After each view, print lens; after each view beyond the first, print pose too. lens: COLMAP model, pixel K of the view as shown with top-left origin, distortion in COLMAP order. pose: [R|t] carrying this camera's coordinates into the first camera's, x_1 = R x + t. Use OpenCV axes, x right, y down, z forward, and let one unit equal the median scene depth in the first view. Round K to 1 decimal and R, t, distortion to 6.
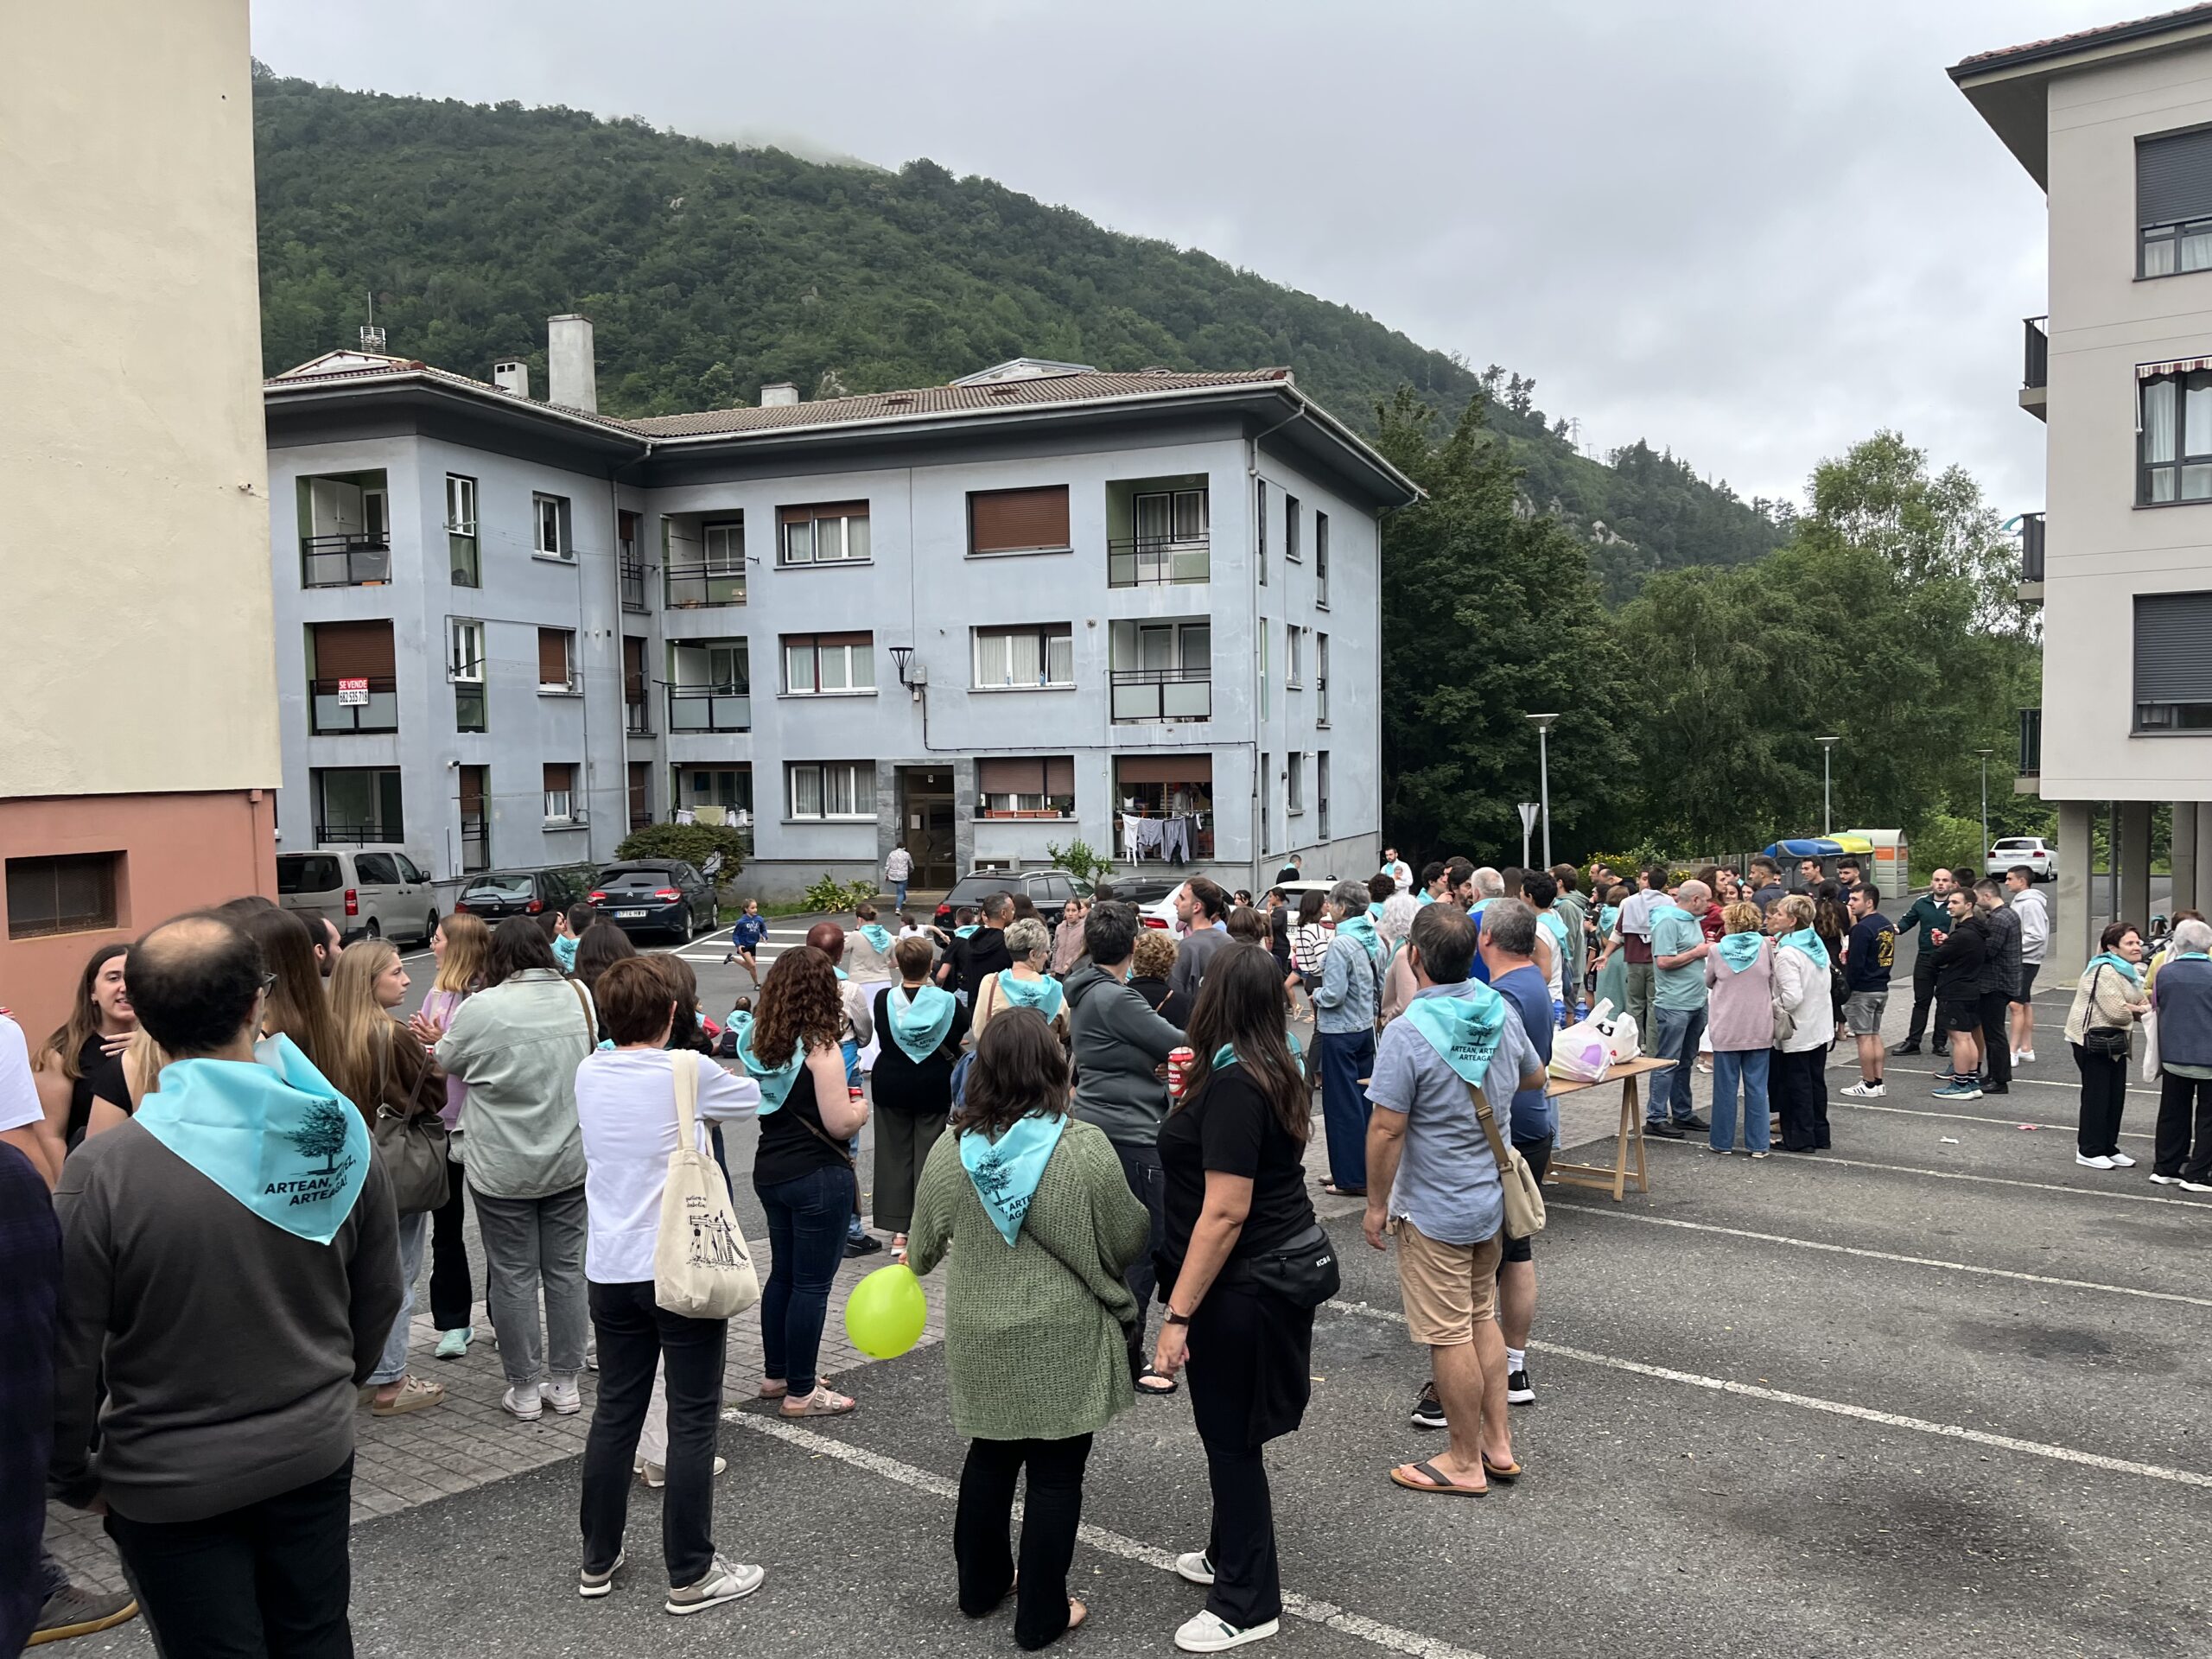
lens RADIAL K [[1676.4, 0, 1104.2], [0, 1676.4, 829.9], [0, 0, 1]] dist [0.041245, -0.061096]
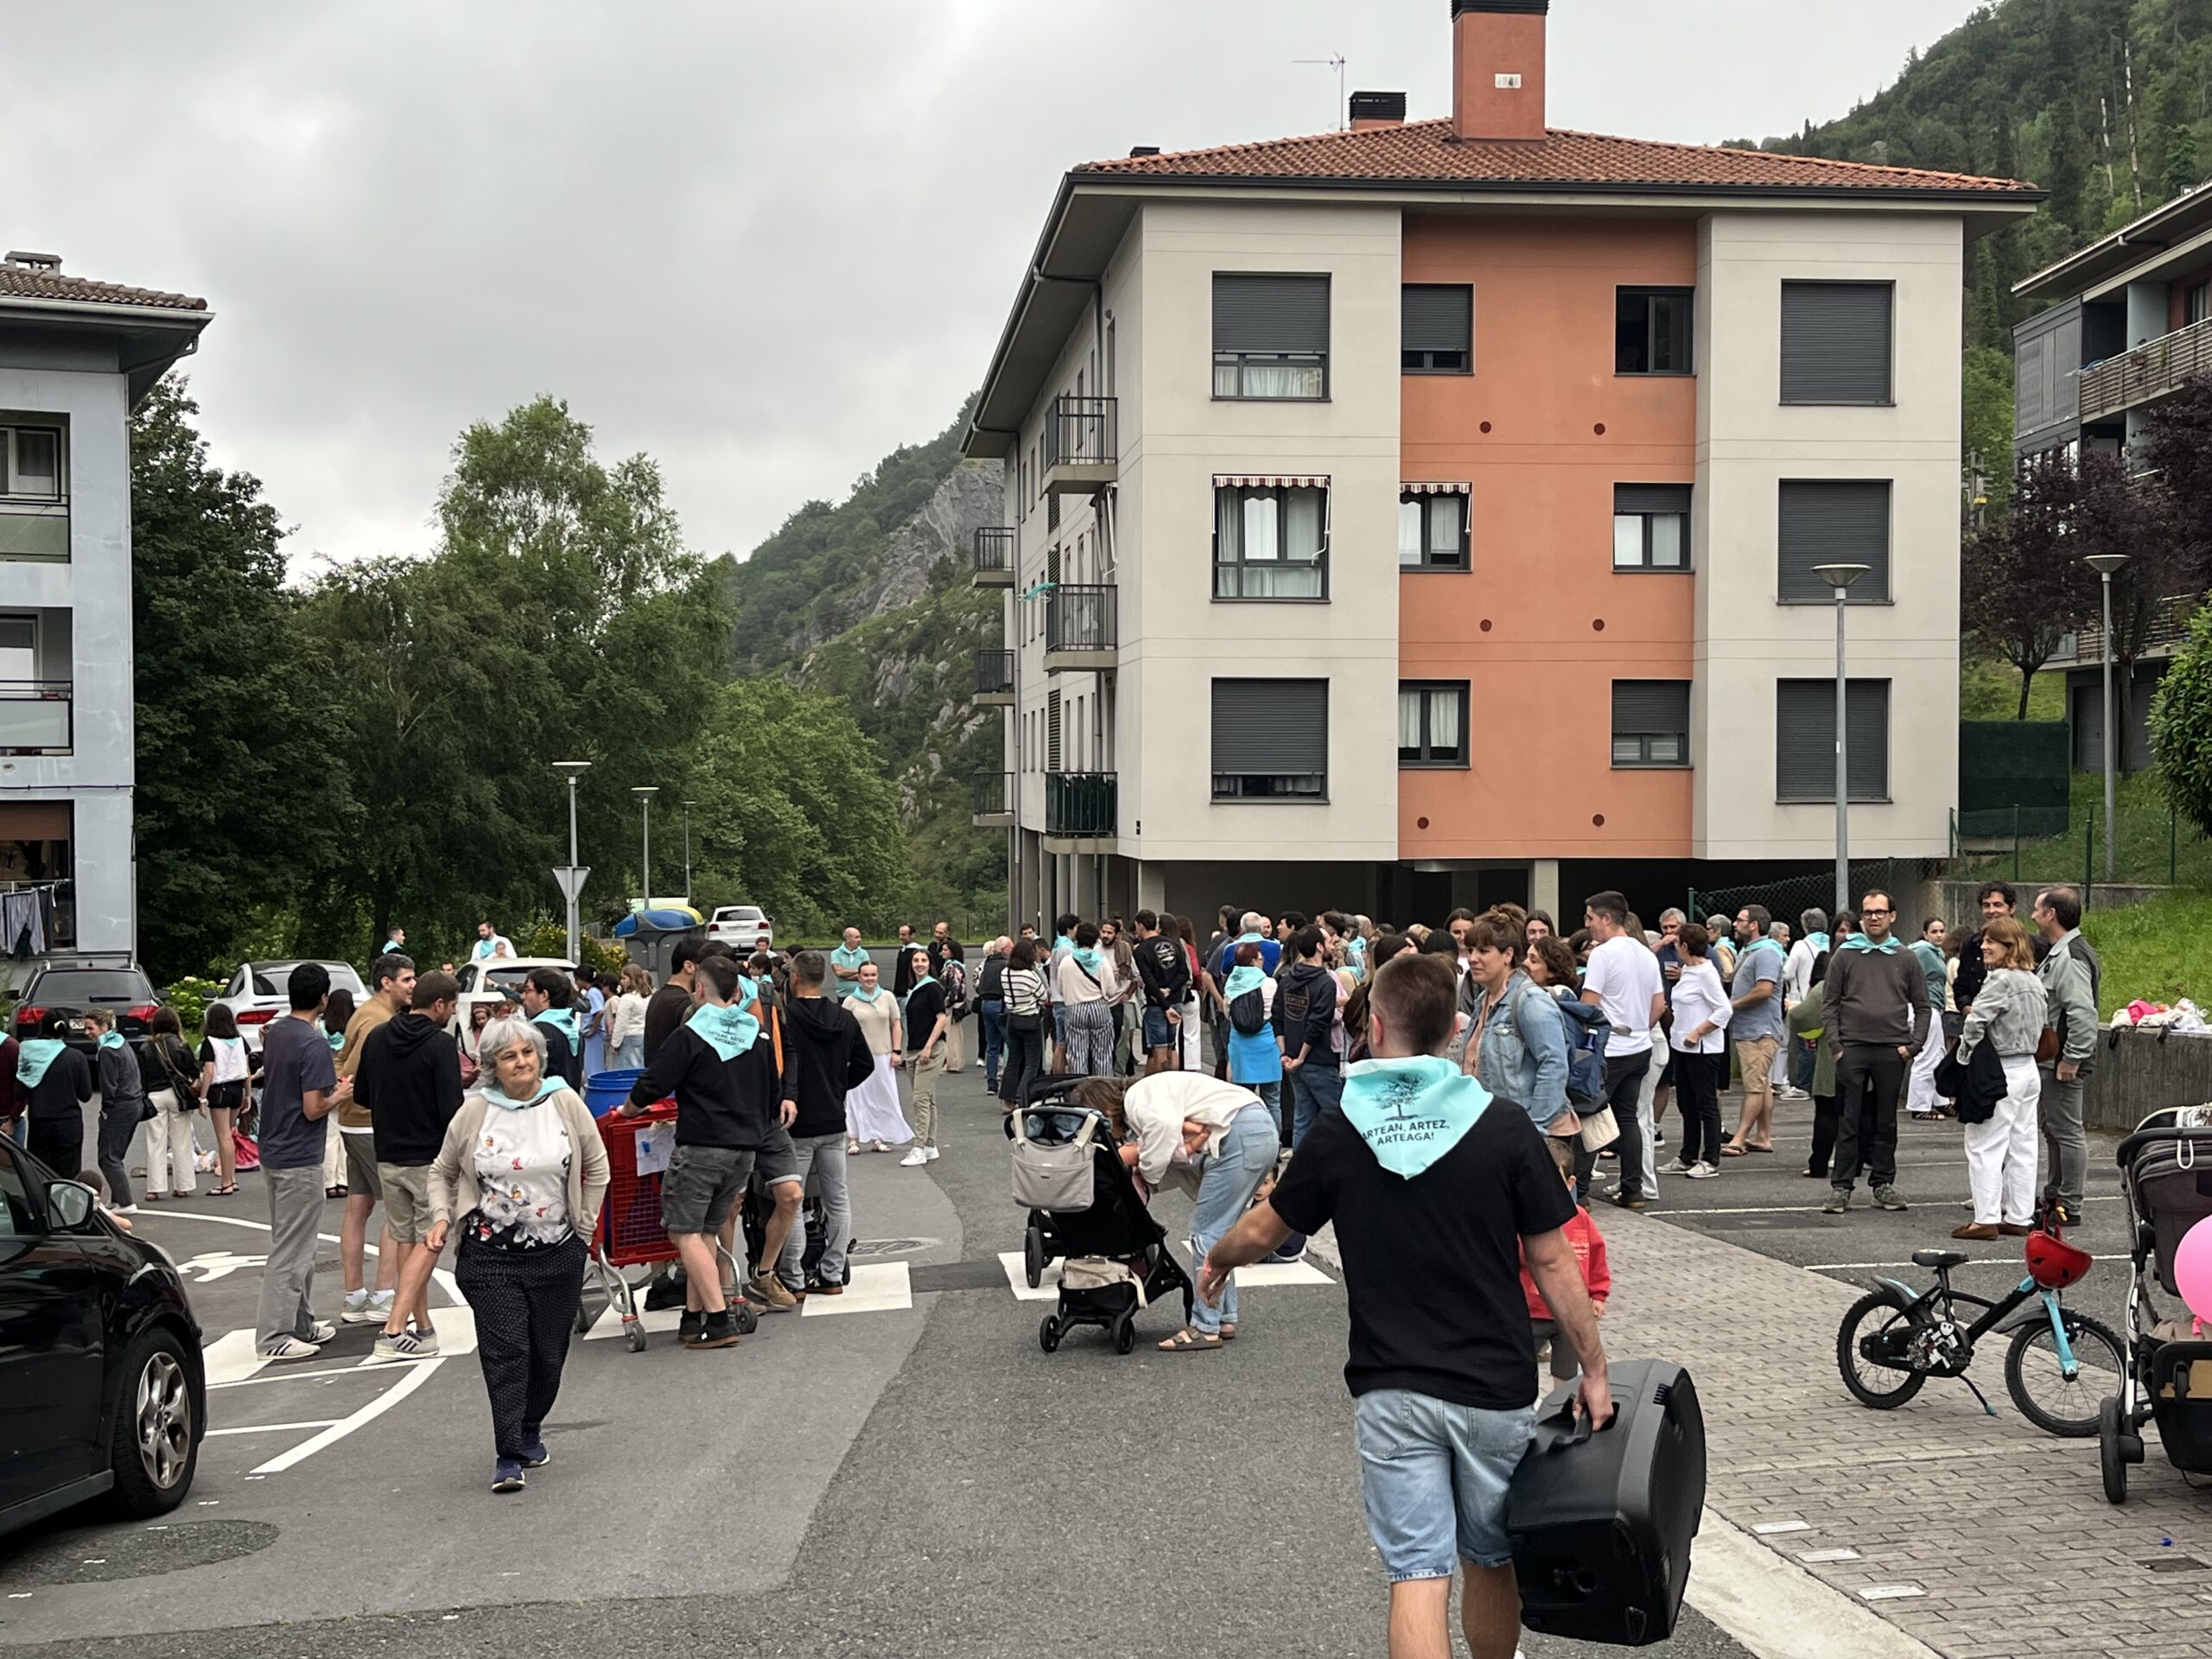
lens RADIAL K [[2716.0, 0, 1106.9], [0, 2716.0, 829.5], [0, 0, 1]] dist [0.127072, 0.000000]
pose [[0.700951, 0.004831, 0.713193, -0.337326], [0.017053, 0.999578, -0.023531, 0.001352], [-0.713005, 0.028656, 0.700573, -0.099167]]
